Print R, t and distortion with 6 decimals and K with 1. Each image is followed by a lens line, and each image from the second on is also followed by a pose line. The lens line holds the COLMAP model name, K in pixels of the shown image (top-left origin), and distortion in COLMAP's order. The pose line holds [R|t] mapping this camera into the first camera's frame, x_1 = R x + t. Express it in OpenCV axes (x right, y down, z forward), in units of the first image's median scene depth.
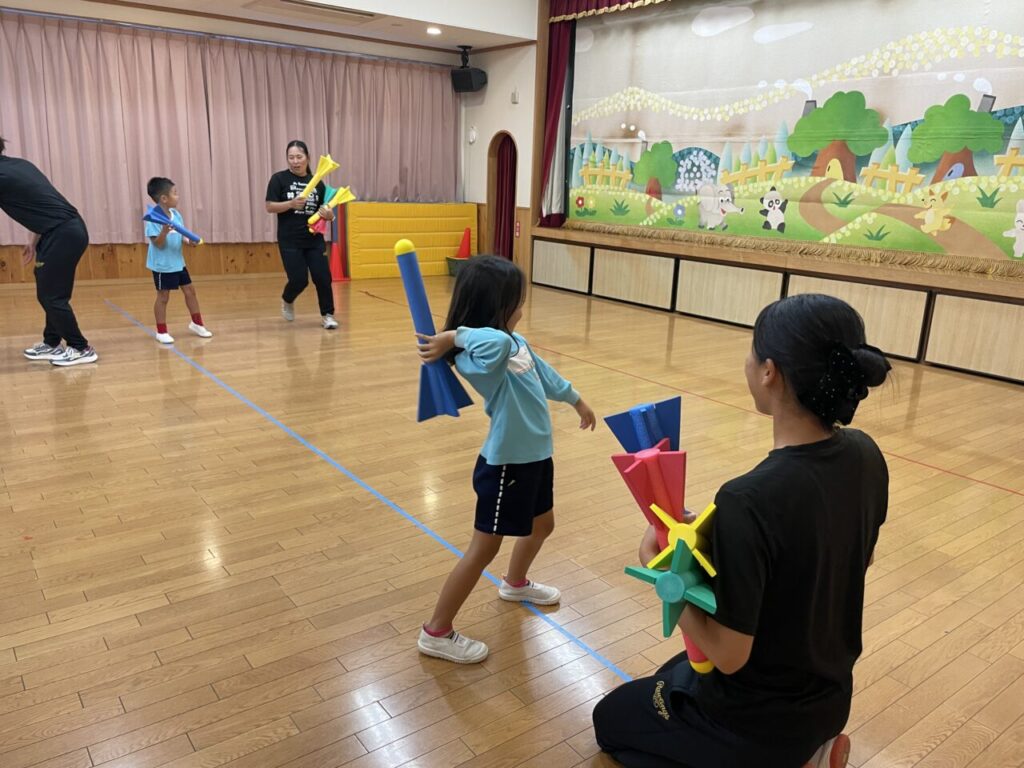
lens RADIAL K [[775.6, 0, 534.2], [0, 775.6, 375.4], [0, 0, 1]] dist [0.039453, -0.071772]
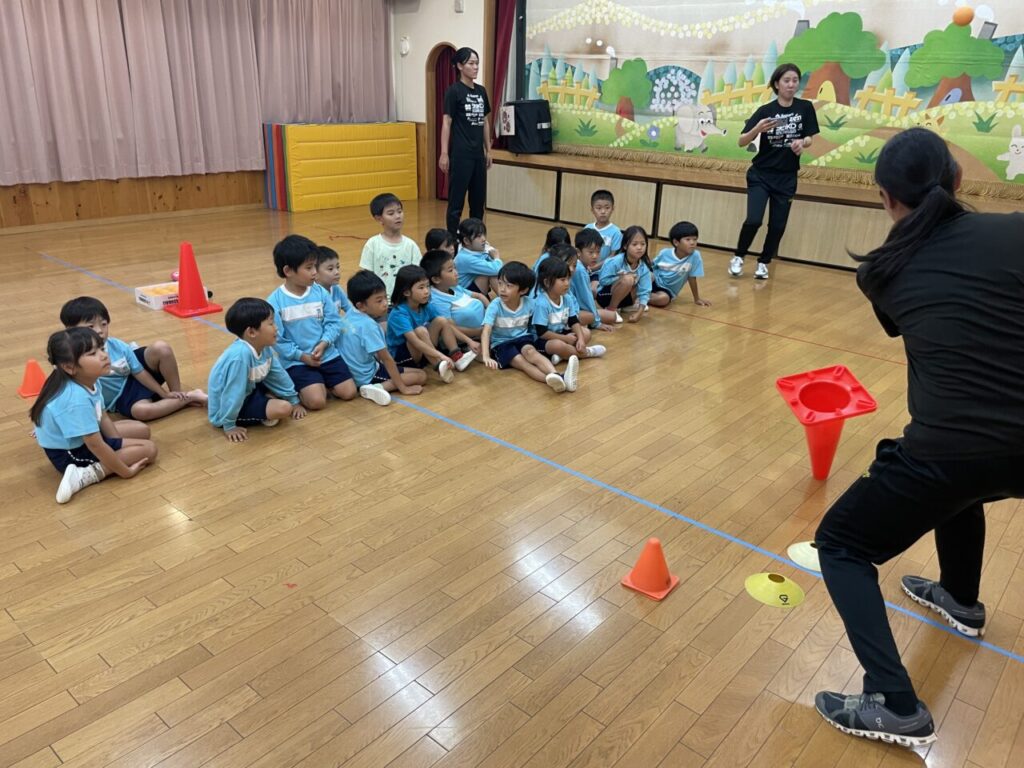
lens RADIAL K [[775.6, 0, 527.4], [0, 775.6, 371.9], [0, 0, 1]] dist [0.039453, -0.071772]
pose [[0.980508, -0.073823, 0.182083, -0.177000], [0.052481, 0.991462, 0.119368, -0.038868], [-0.189341, -0.107486, 0.976011, 0.041483]]
